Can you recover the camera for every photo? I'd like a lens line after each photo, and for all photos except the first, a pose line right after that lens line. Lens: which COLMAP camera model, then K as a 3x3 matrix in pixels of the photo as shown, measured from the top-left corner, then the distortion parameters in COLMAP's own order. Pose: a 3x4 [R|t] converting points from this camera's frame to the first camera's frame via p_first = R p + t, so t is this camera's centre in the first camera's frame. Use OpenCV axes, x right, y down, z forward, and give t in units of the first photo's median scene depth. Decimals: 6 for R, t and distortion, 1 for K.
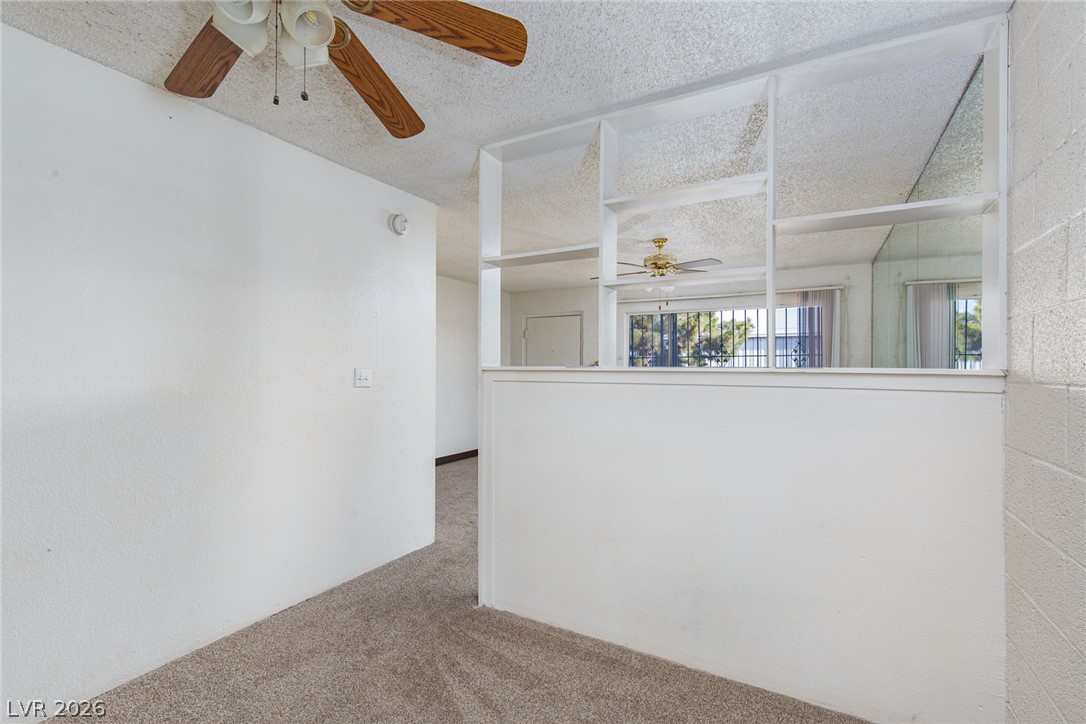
lens RADIAL K [[490.9, 0, 543.8], [0, 490.9, 363.9], [0, 0, 1]] dist [0.005351, 0.000494]
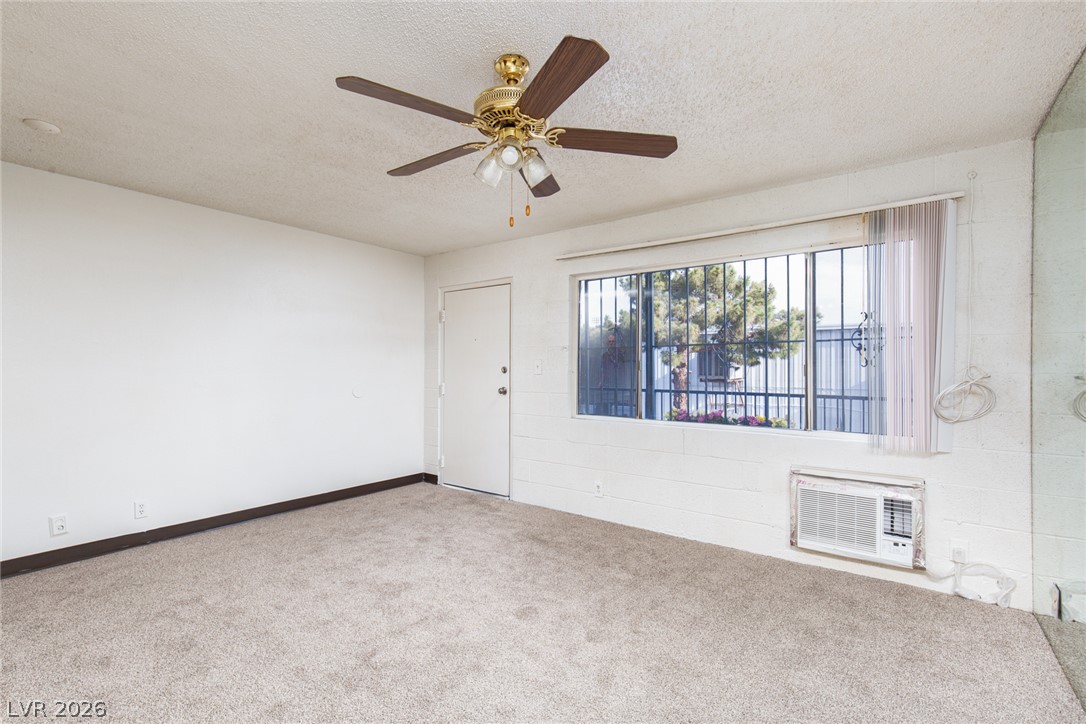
lens RADIAL K [[490.9, 0, 546.2], [0, 490.9, 367.5], [0, 0, 1]] dist [0.005351, 0.000494]
pose [[0.993184, -0.002155, -0.116540, 0.185415], [0.003003, 0.999970, 0.007101, 0.006095], [0.116521, -0.007402, 0.993161, 0.338180]]
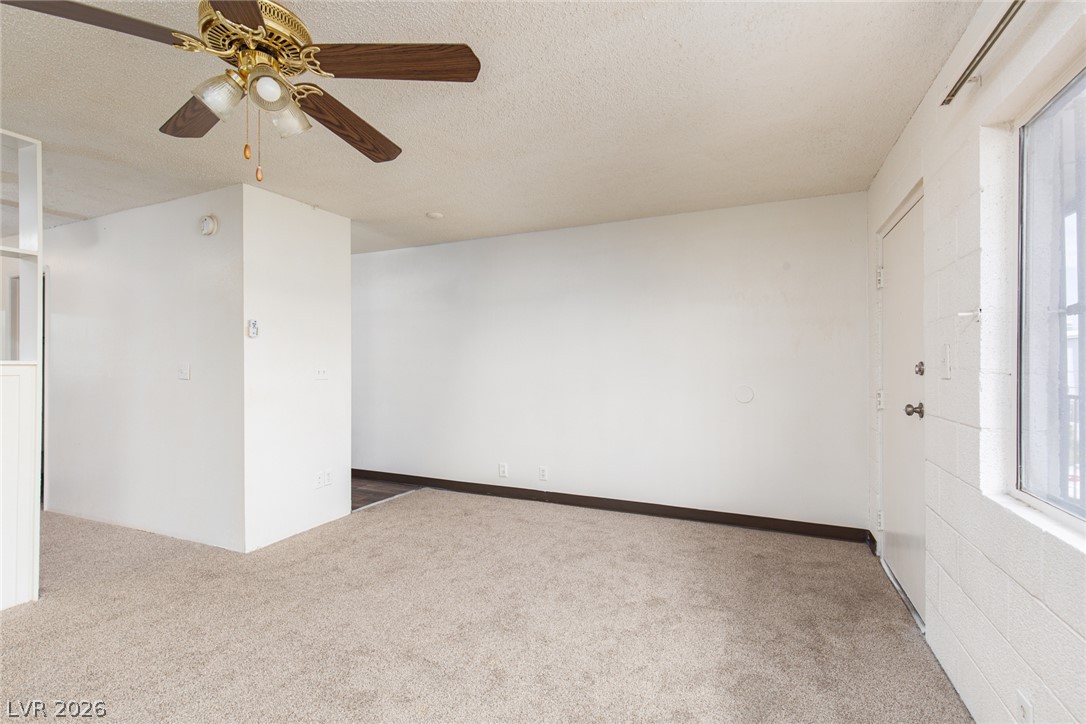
lens RADIAL K [[490.9, 0, 547.6], [0, 490.9, 360.4], [0, 0, 1]] dist [0.005351, 0.000494]
pose [[0.108272, -0.013578, -0.994029, 0.465457], [0.007950, 0.999887, -0.012792, 0.014180], [0.994090, -0.006518, 0.108367, 0.938895]]
